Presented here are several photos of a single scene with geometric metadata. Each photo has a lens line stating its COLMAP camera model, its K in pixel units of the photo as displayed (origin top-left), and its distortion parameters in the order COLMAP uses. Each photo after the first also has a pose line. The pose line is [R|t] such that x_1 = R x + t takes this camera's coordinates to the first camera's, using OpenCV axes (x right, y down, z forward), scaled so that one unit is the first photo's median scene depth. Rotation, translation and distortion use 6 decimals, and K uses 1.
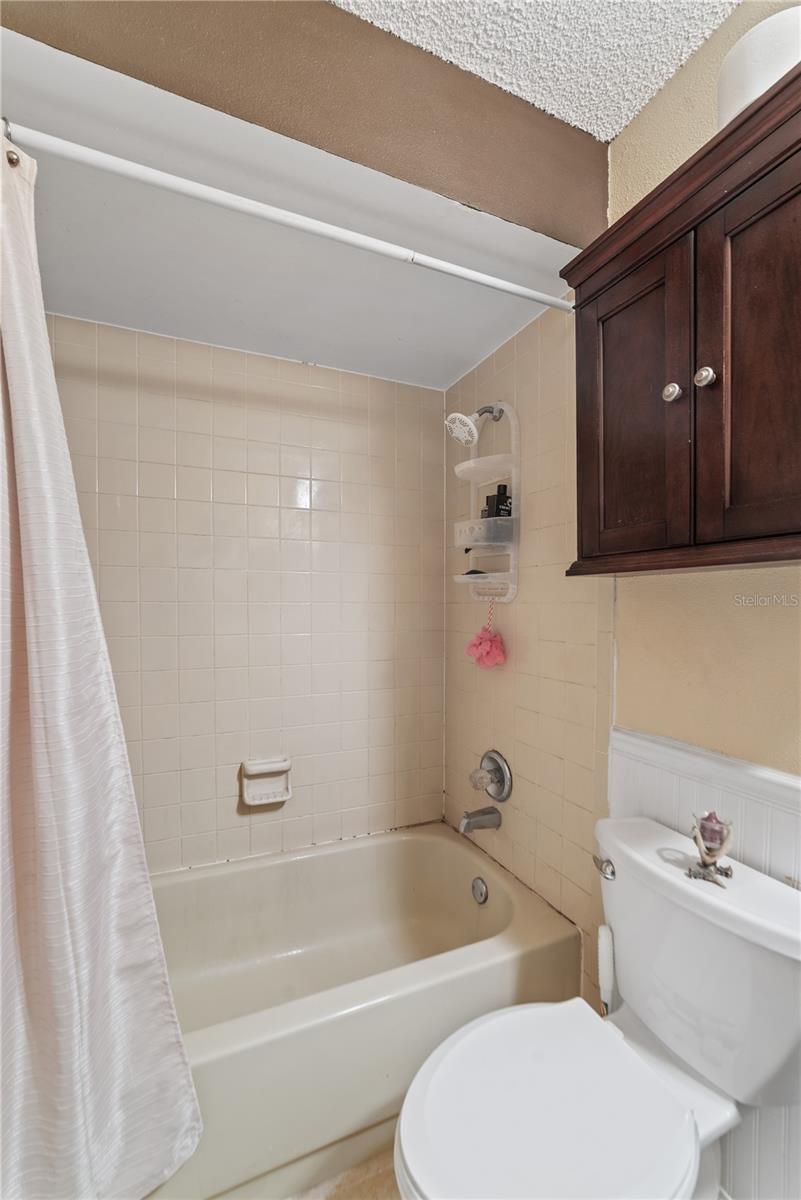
lens RADIAL K [[482.3, 0, 401.9], [0, 482.3, 611.9], [0, 0, 1]] dist [-0.002696, 0.003412]
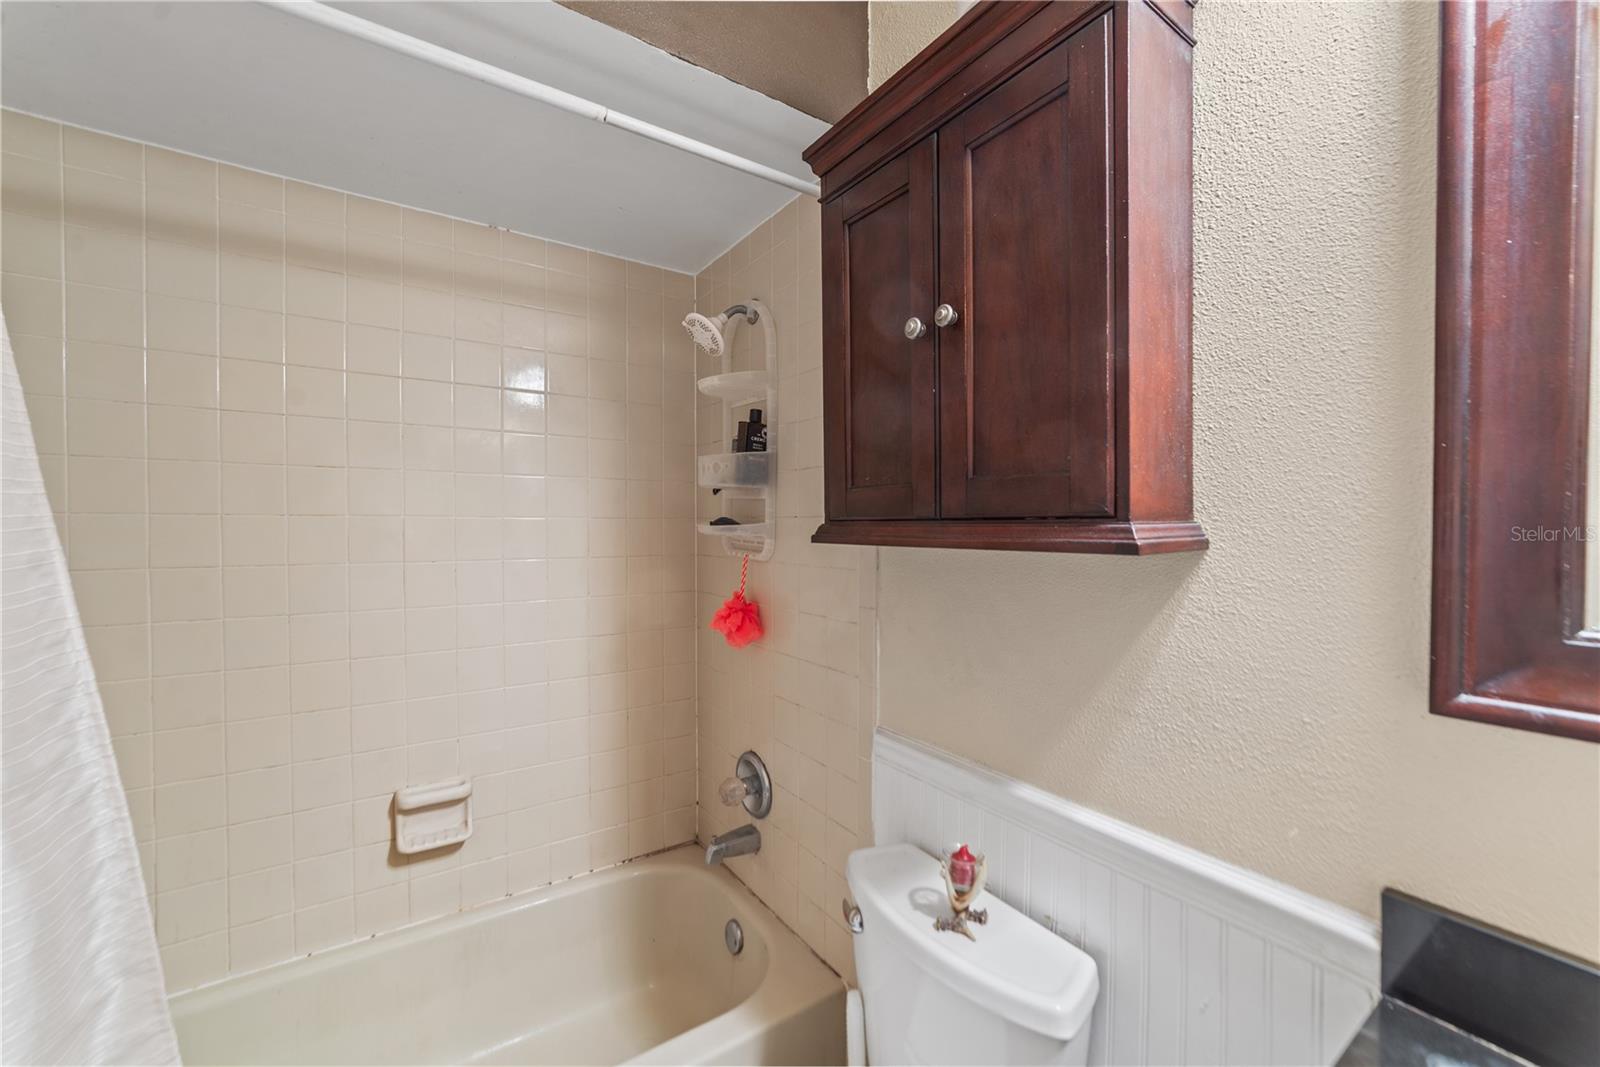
lens RADIAL K [[625.8, 0, 800.0], [0, 625.8, 533.5], [0, 0, 1]] dist [-0.000739, 0.003000]
pose [[0.984626, -0.008192, 0.174484, 0.137789], [0.009034, 0.999951, -0.004028, -0.081334], [-0.174442, 0.005543, 0.984652, 0.000603]]
